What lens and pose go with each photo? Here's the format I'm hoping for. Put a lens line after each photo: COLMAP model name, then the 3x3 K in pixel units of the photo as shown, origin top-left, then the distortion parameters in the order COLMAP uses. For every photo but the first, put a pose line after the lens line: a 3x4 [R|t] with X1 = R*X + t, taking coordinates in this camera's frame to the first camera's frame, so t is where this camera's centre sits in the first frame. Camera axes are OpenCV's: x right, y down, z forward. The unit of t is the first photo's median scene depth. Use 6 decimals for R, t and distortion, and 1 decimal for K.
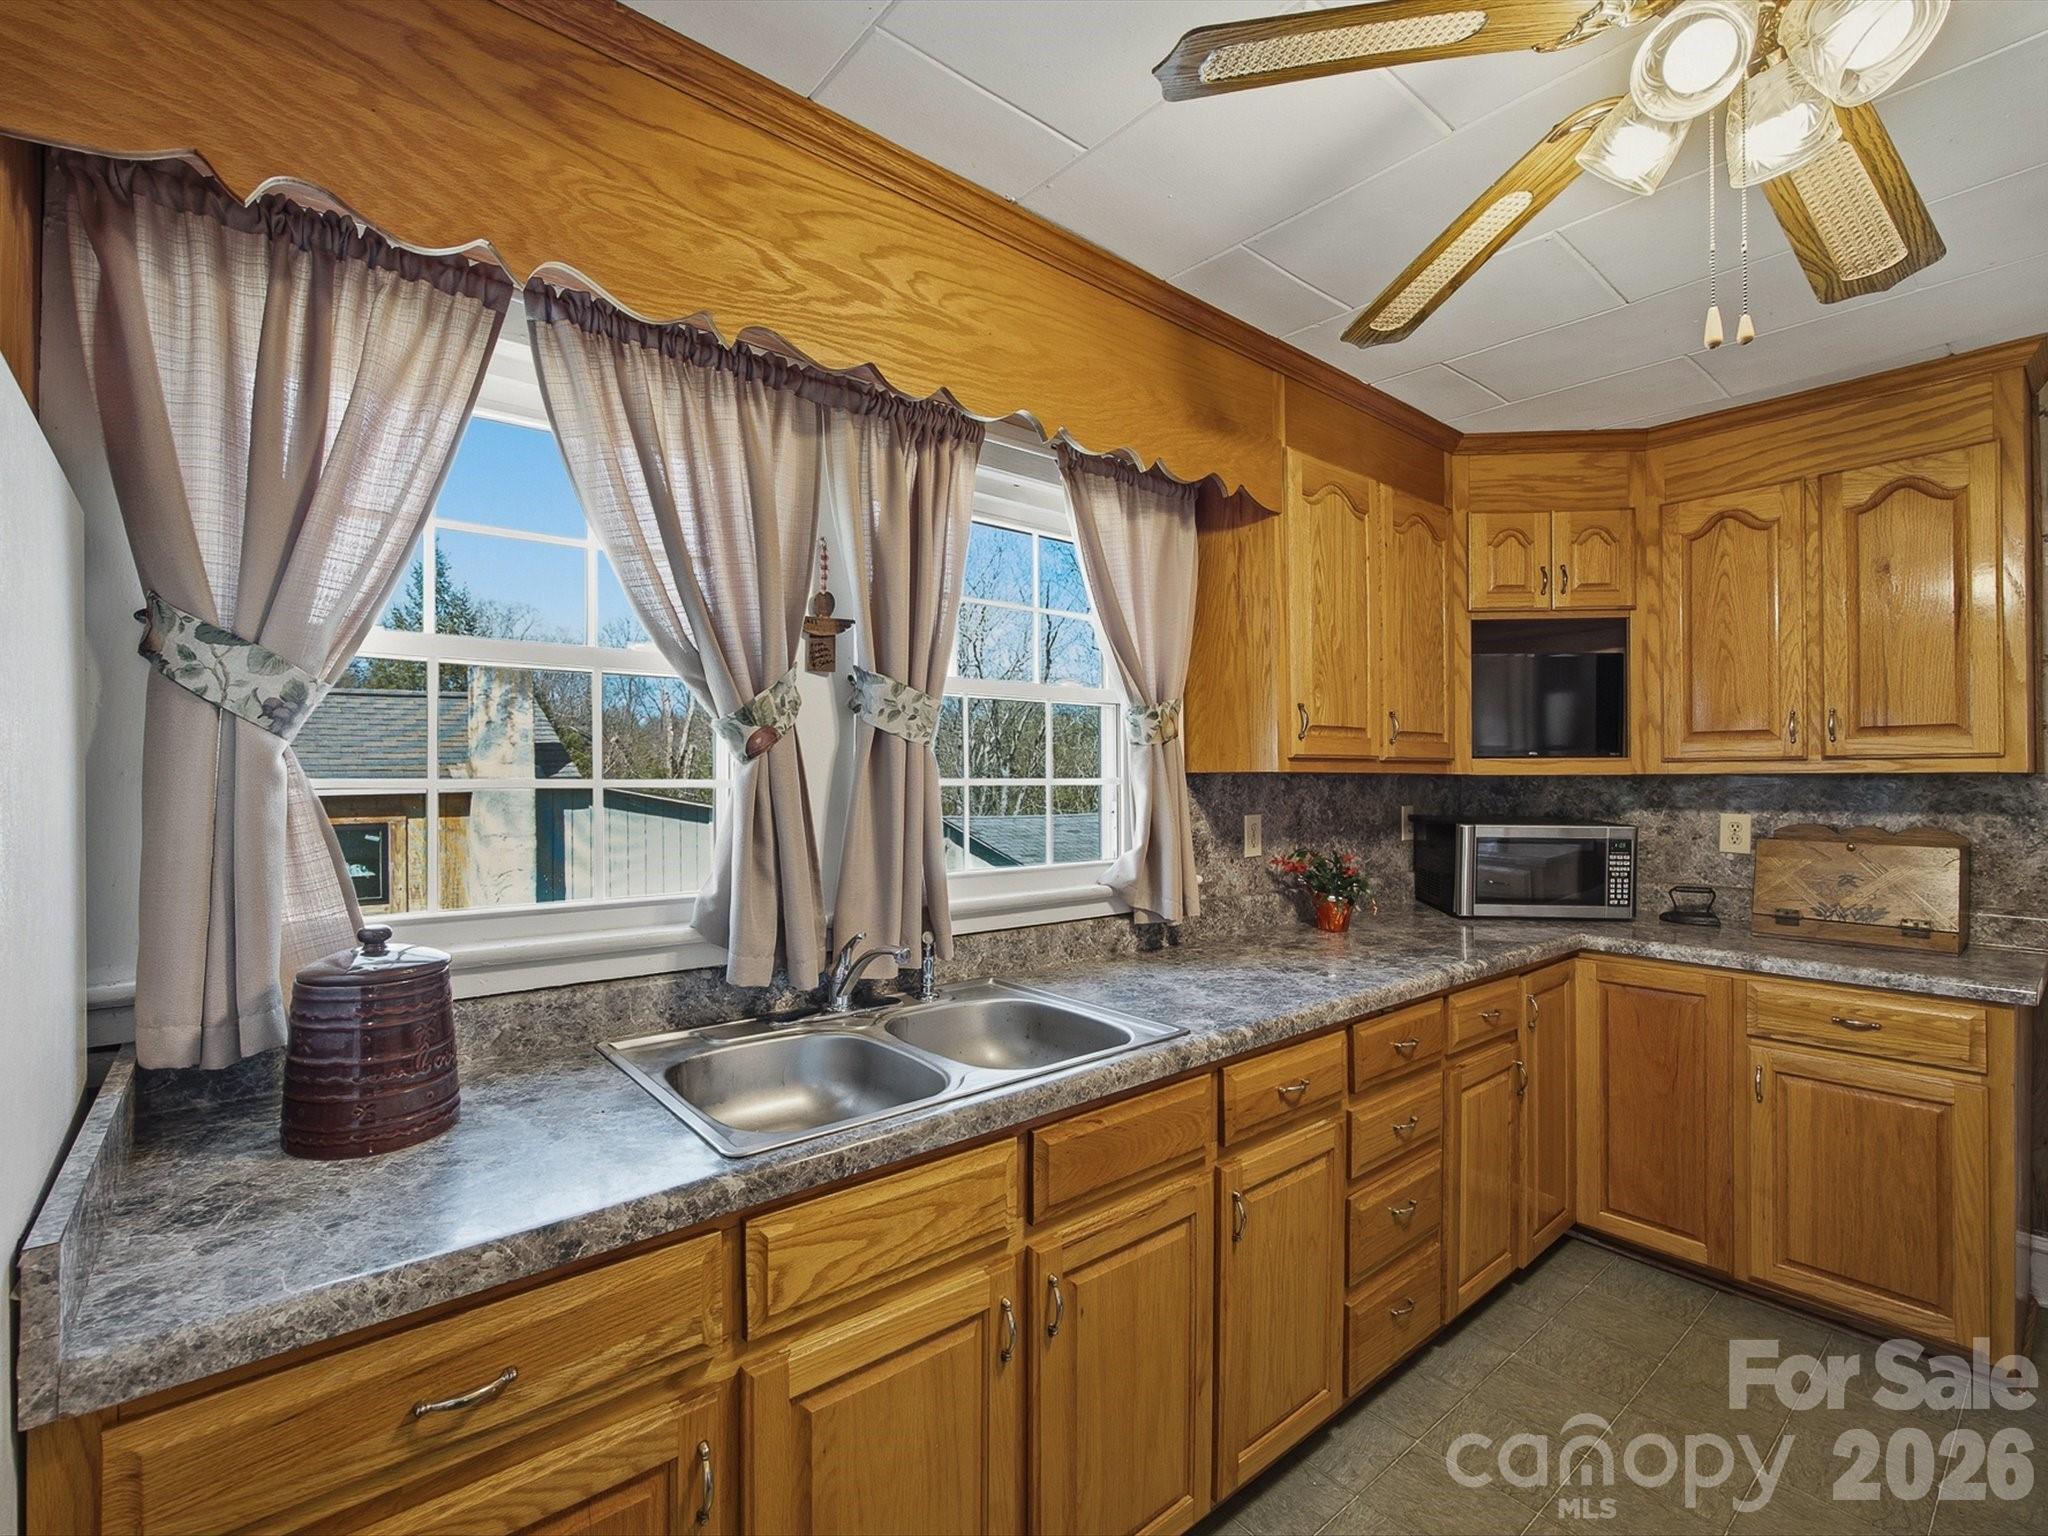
lens RADIAL K [[941.2, 0, 1010.4], [0, 941.2, 753.7], [0, 0, 1]] dist [-0.017264, 0.005428]
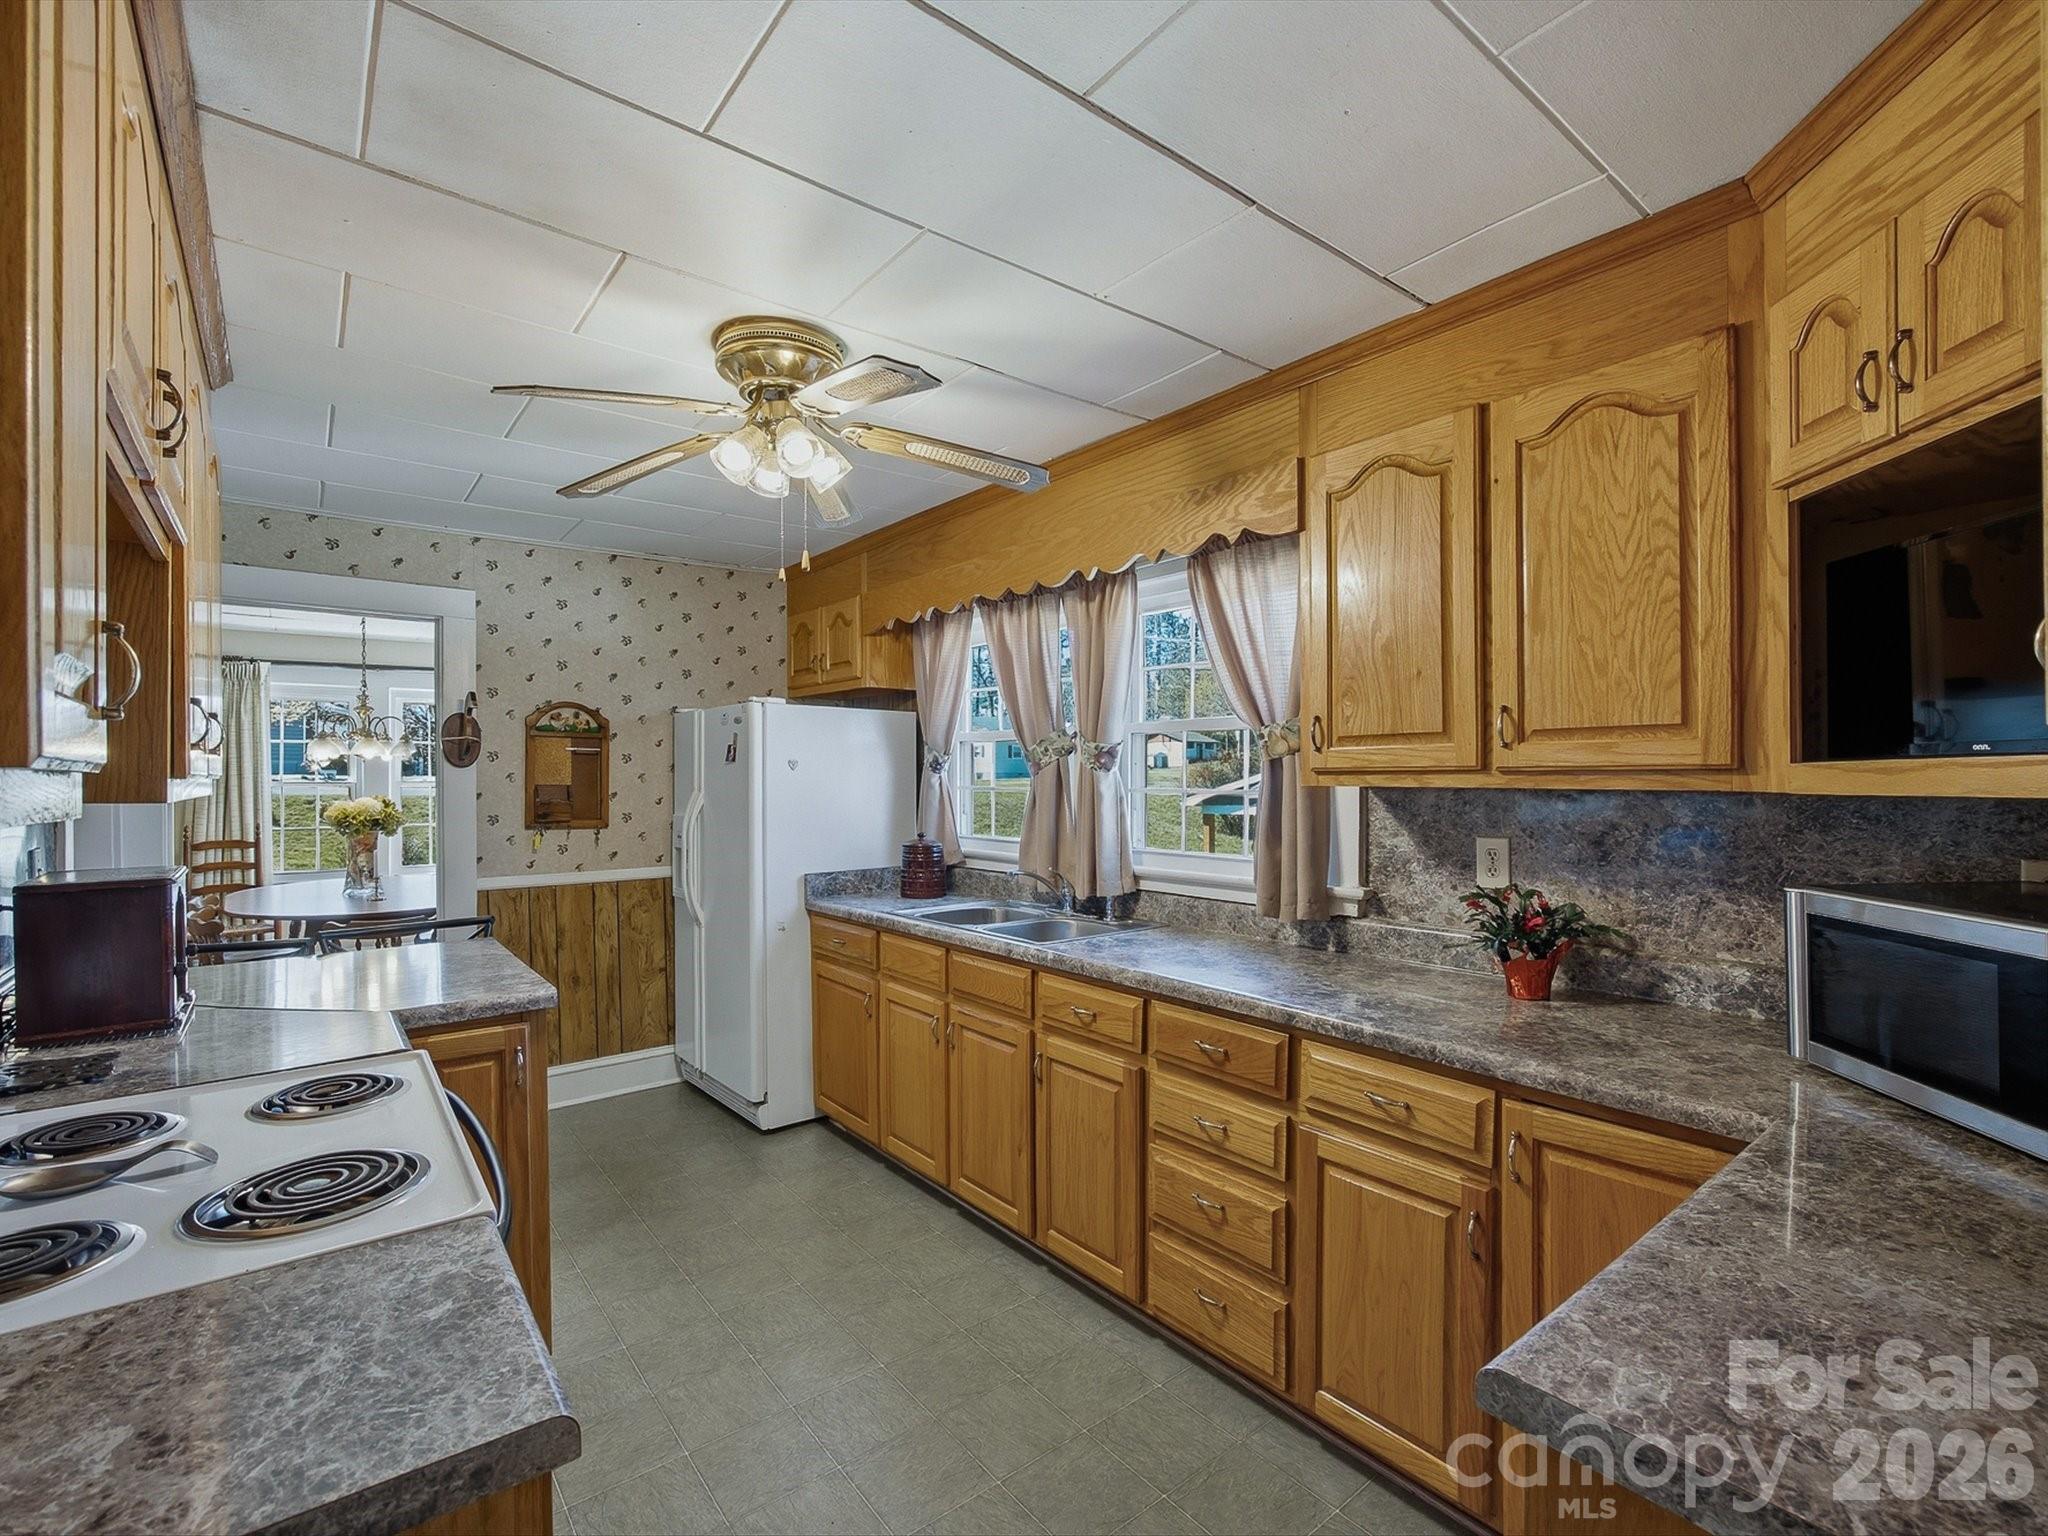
lens RADIAL K [[941.2, 0, 1030.7], [0, 941.2, 780.9], [0, 0, 1]] dist [-0.017264, 0.005428]
pose [[-0.018706, 0.000001, -0.999825, 1.611101], [0.017359, 0.999849, -0.000324, 0.012538], [0.999674, -0.017363, -0.018703, 0.907002]]
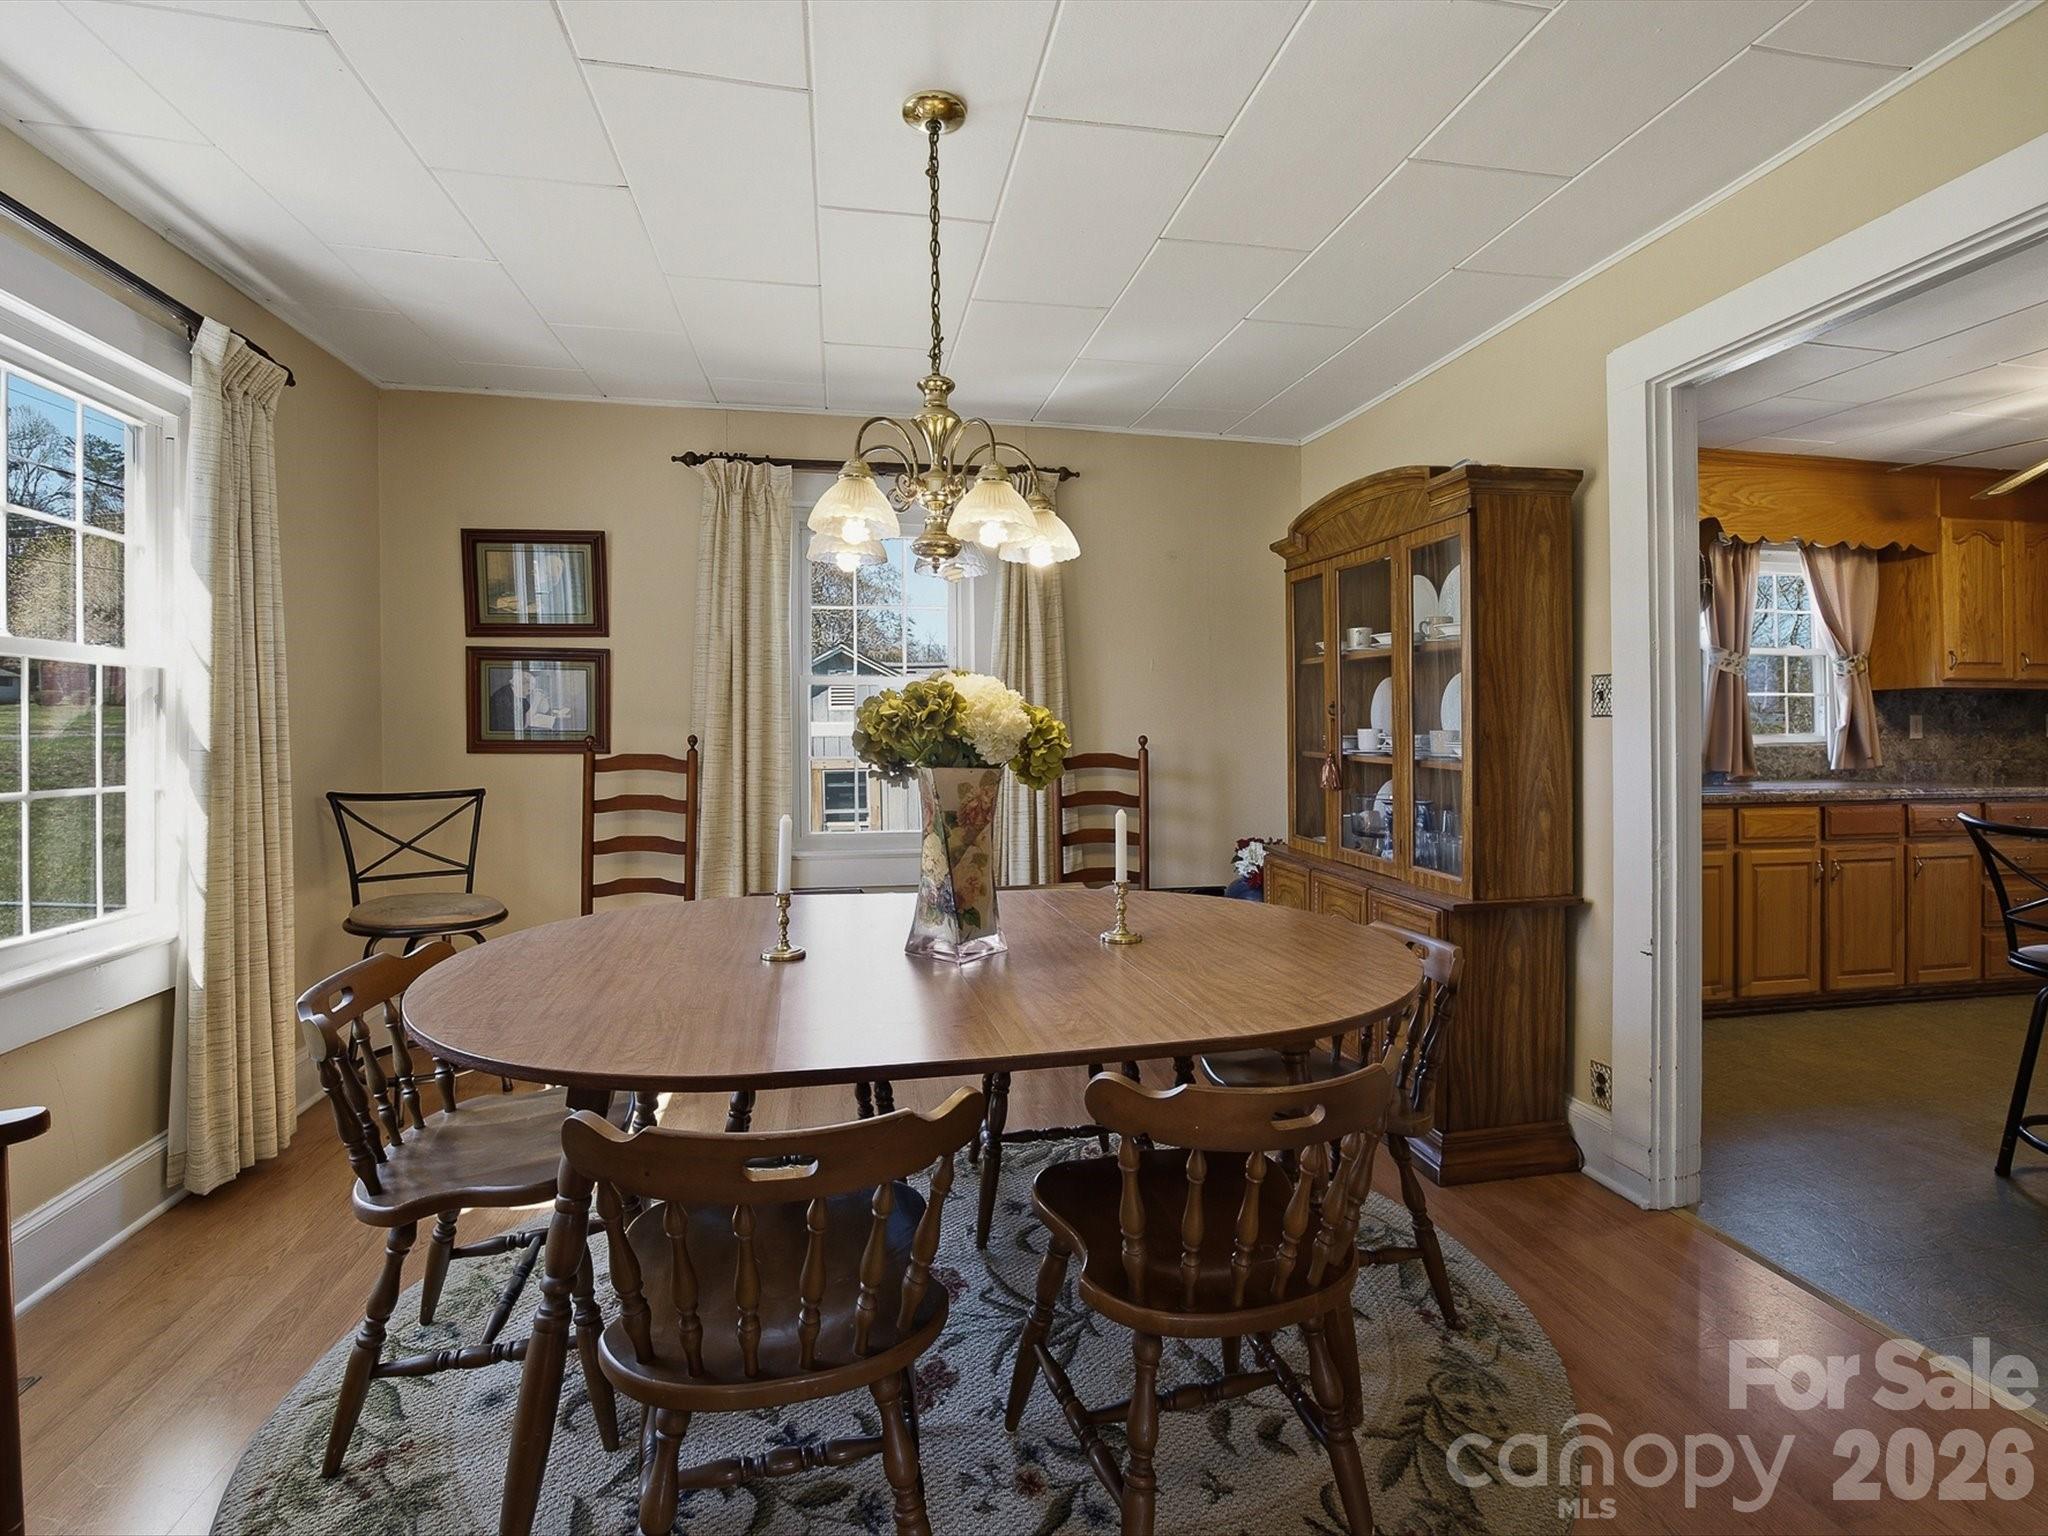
lens RADIAL K [[941.2, 0, 1005.7], [0, 941.2, 726.9], [0, 0, 1]] dist [-0.017264, 0.005428]
pose [[0.877384, -0.008857, -0.479707, -0.592030], [0.014026, 0.999876, 0.007194, 0.075574], [0.479583, -0.013041, 0.877399, -1.982557]]
